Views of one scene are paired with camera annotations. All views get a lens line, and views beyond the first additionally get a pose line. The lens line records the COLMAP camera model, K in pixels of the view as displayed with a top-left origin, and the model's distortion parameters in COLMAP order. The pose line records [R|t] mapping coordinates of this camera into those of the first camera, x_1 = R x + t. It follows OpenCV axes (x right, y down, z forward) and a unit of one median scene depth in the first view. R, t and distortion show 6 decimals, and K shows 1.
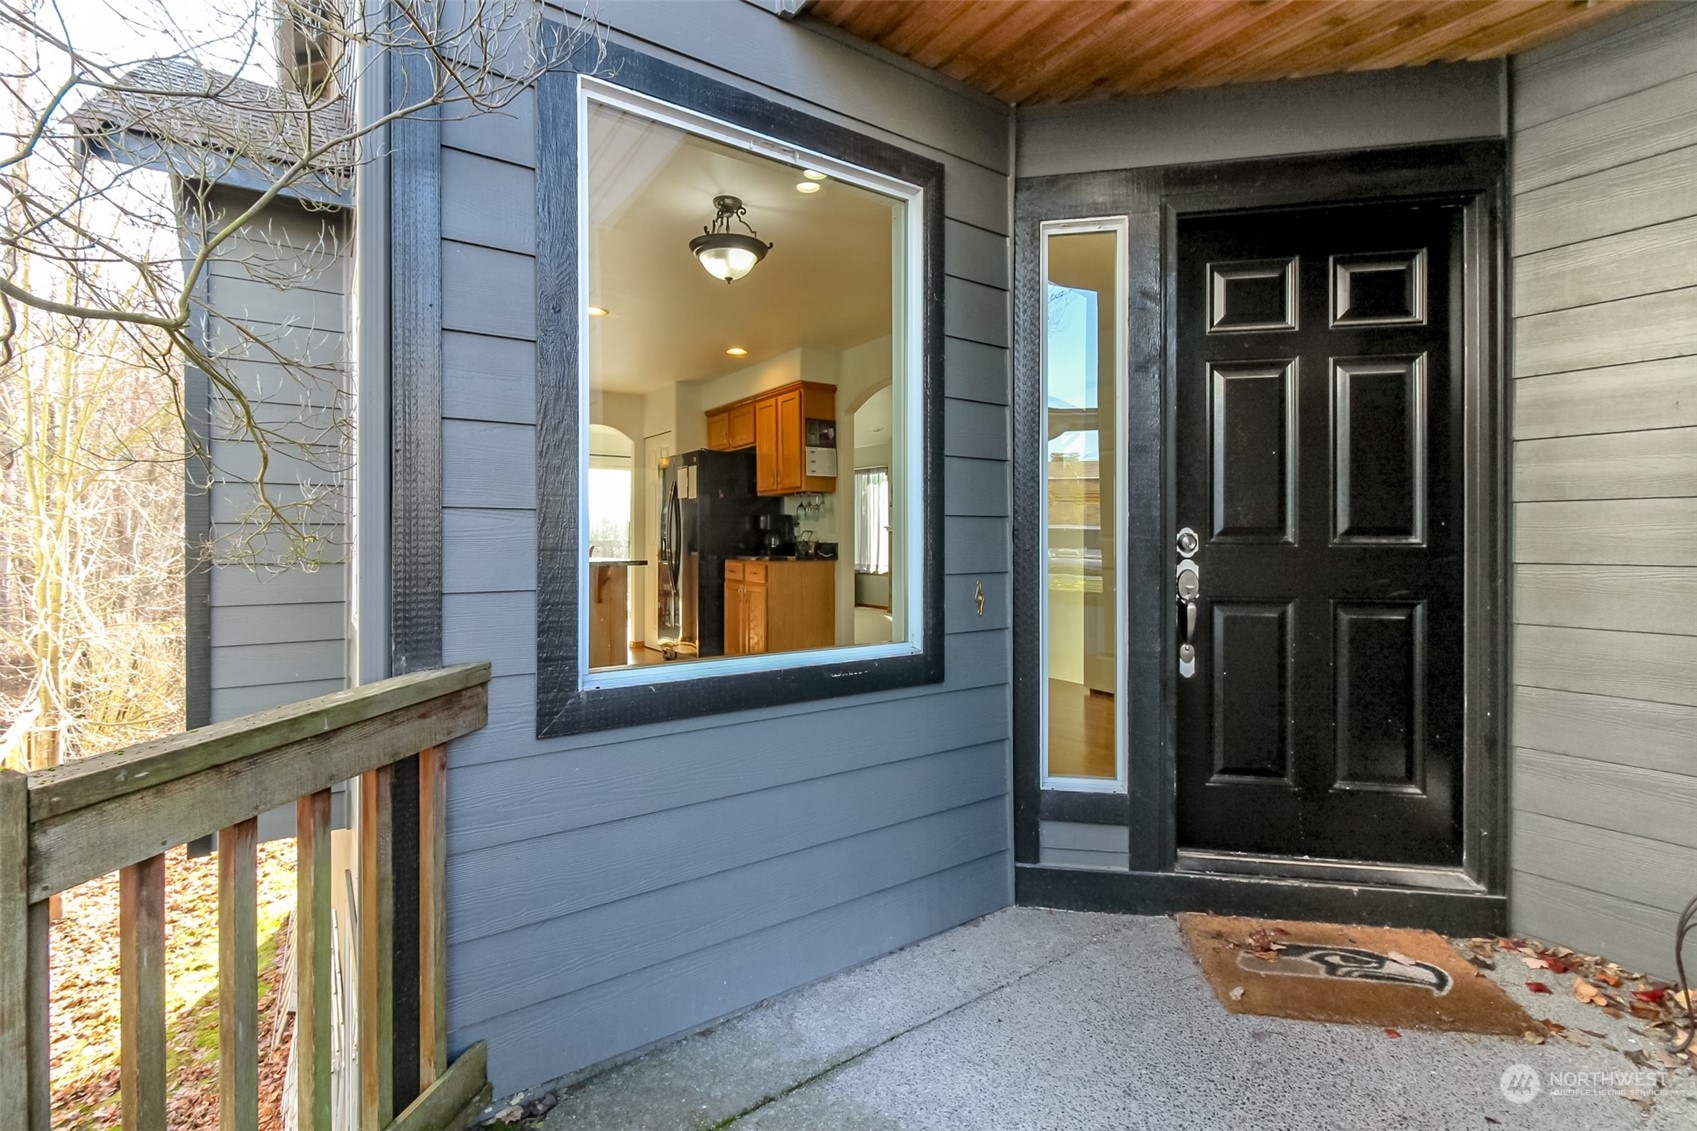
lens RADIAL K [[773.3, 0, 848.0], [0, 773.3, 537.5], [0, 0, 1]] dist [0.021377, -0.013929]
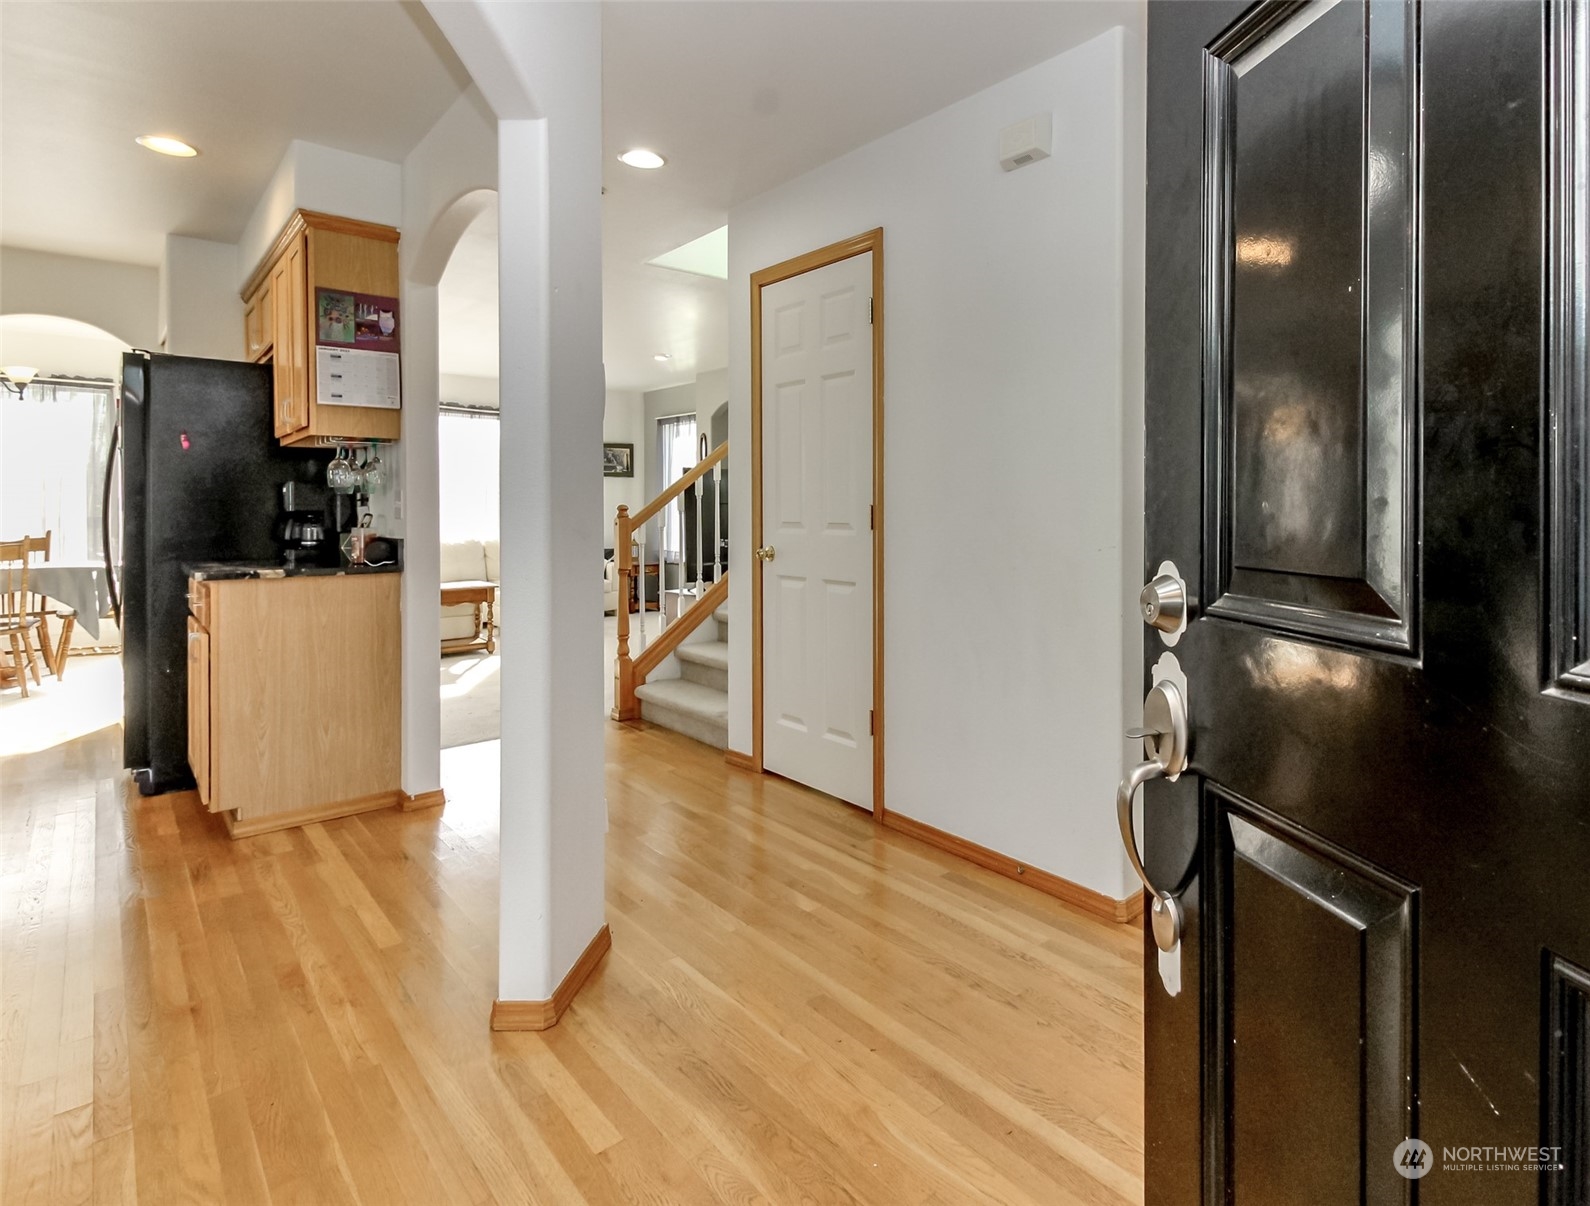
lens RADIAL K [[846.0, 0, 904.3], [0, 846.0, 515.5], [0, 0, 1]] dist [0.005204, 0.001468]
pose [[0.988877, -0.000595, 0.148736, 0.221504], [-0.001204, 0.999927, 0.012004, -0.014946], [-0.148732, -0.012050, 0.988804, 0.383678]]
